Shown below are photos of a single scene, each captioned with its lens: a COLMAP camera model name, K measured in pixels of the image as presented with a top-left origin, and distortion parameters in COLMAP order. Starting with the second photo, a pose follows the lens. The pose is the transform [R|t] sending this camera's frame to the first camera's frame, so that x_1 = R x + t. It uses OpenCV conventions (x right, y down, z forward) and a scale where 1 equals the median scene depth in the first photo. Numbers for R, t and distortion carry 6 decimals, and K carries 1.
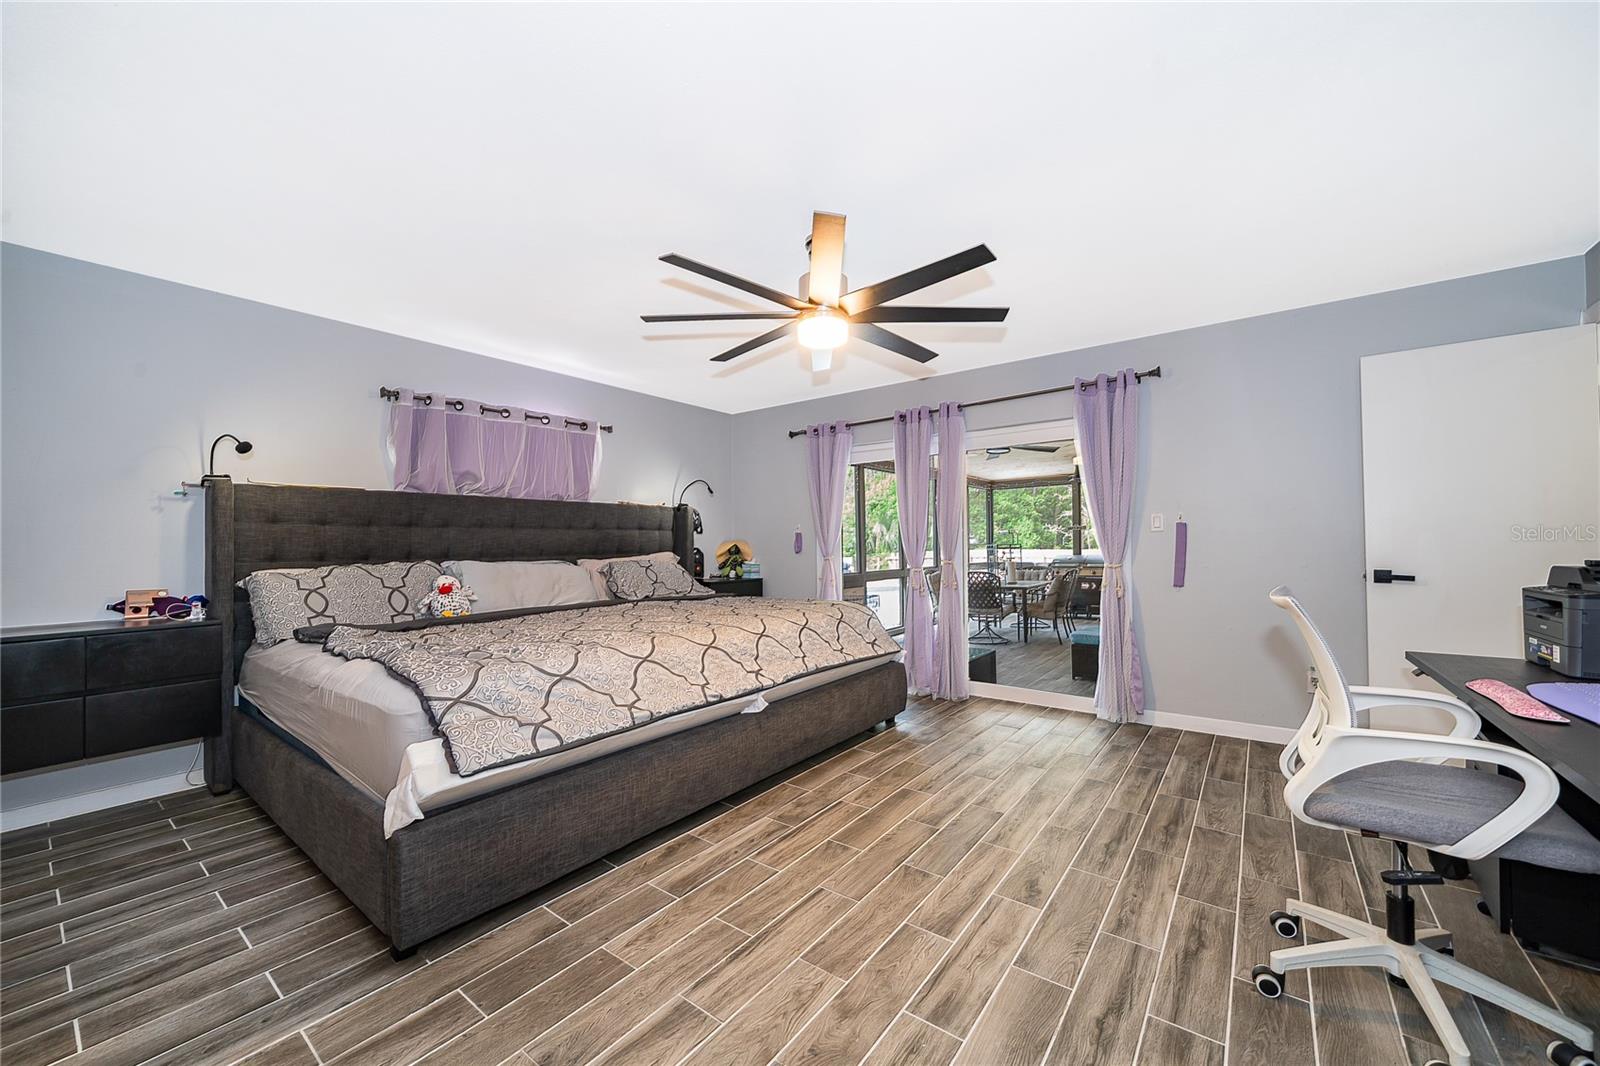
lens RADIAL K [[620.9, 0, 795.8], [0, 620.9, 536.3], [0, 0, 1]] dist [-0.003043, -0.000337]
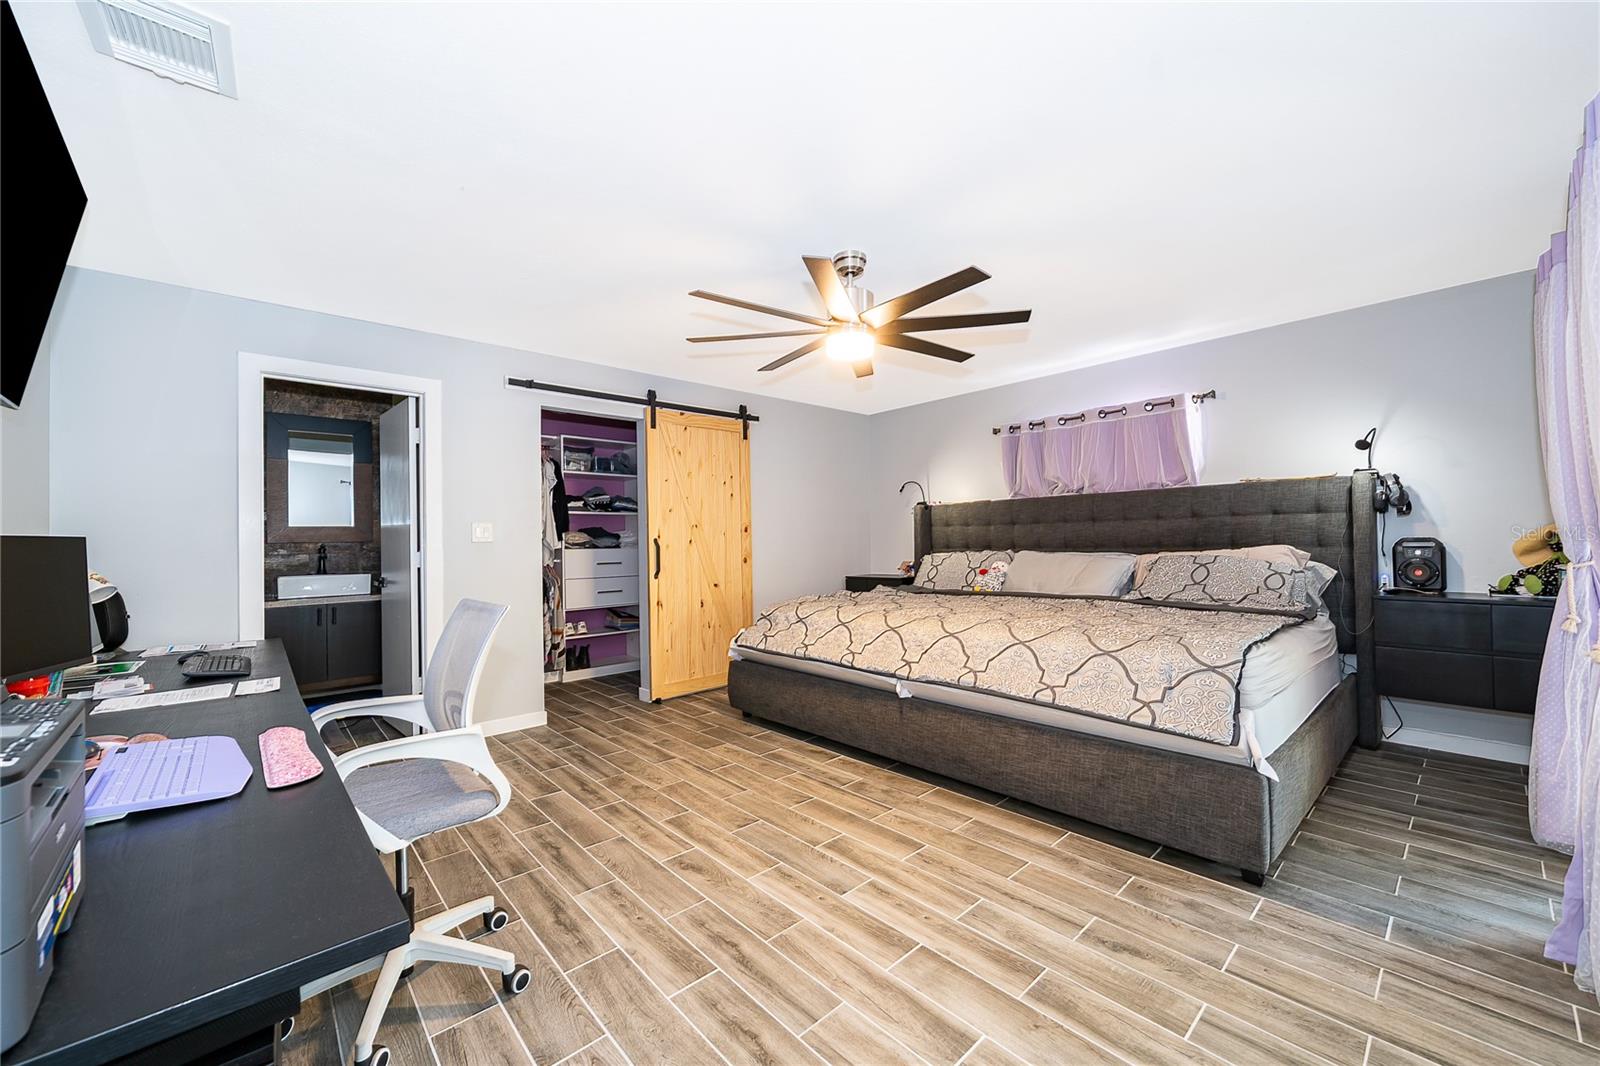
lens RADIAL K [[620.9, 0, 795.8], [0, 620.9, 536.3], [0, 0, 1]] dist [-0.003043, -0.000337]
pose [[-0.200467, 0.002986, -0.979696, 1.140188], [0.033989, 0.999415, -0.003909, -0.001419], [0.979111, -0.034082, -0.200451, 1.147604]]
